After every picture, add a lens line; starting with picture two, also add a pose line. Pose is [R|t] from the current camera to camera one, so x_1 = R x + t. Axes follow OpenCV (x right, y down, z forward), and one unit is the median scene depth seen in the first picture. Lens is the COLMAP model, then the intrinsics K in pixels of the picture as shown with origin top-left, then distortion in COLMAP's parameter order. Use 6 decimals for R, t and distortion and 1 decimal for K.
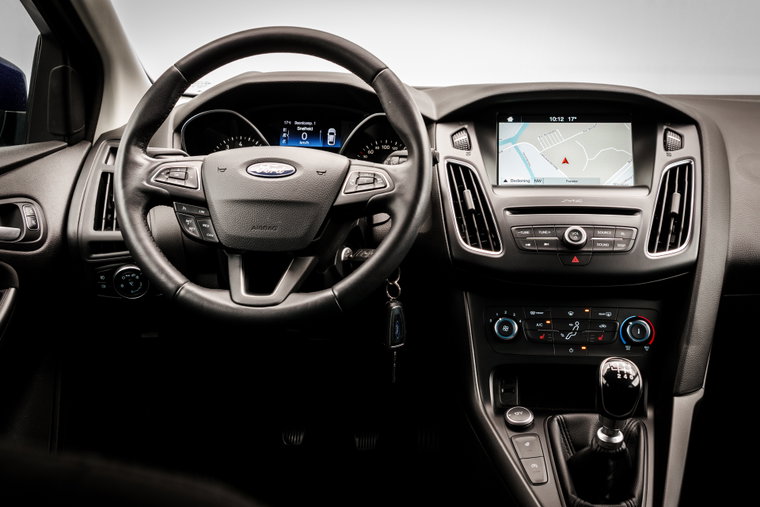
lens RADIAL K [[883.8, 0, 383.4], [0, 883.8, 250.7], [0, 0, 1]] dist [0.041159, 0.000000]
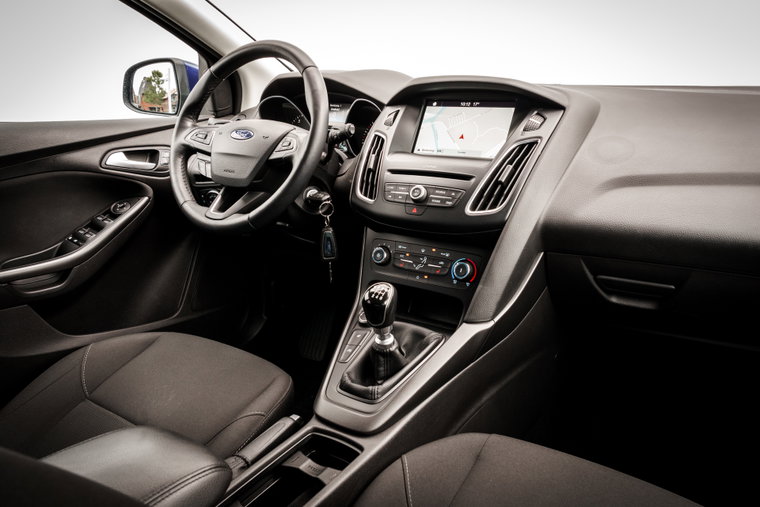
lens RADIAL K [[579.0, 0, 382.3], [0, 579.0, 254.2], [0, 0, 1]] dist [0.003744, -0.000868]
pose [[0.872637, 0.130741, -0.470543, 0.556630], [-0.083124, 0.989203, 0.120697, -0.024361], [0.481243, -0.066211, 0.874083, 0.194077]]
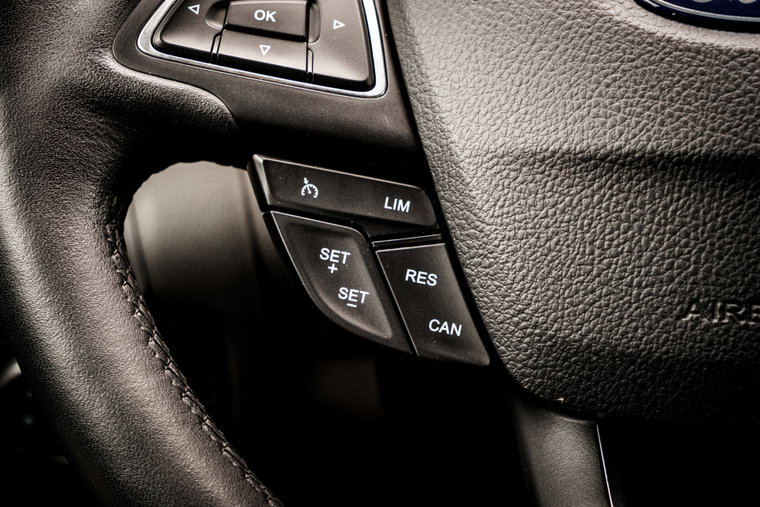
lens RADIAL K [[1396.9, 0, 379.5], [0, 1396.9, 257.0], [0, 0, 1]] dist [0.029139, 0.000000]
pose [[0.998535, -0.002638, -0.054049, -0.180696], [0.010602, 0.988991, 0.147598, -0.073837], [0.053064, -0.147955, 0.987569, 0.648522]]
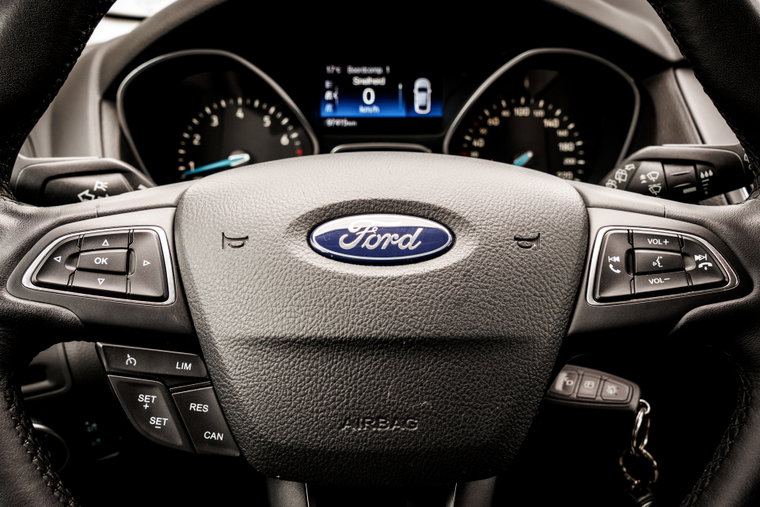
lens RADIAL K [[746.8, 0, 392.0], [0, 746.8, 241.0], [0, 0, 1]] dist [0.012060, 0.000000]
pose [[0.995041, -0.047419, 0.087439, -0.138548], [0.036281, 0.991513, 0.124842, -0.118343], [-0.092616, -0.121051, 0.988316, 0.667412]]
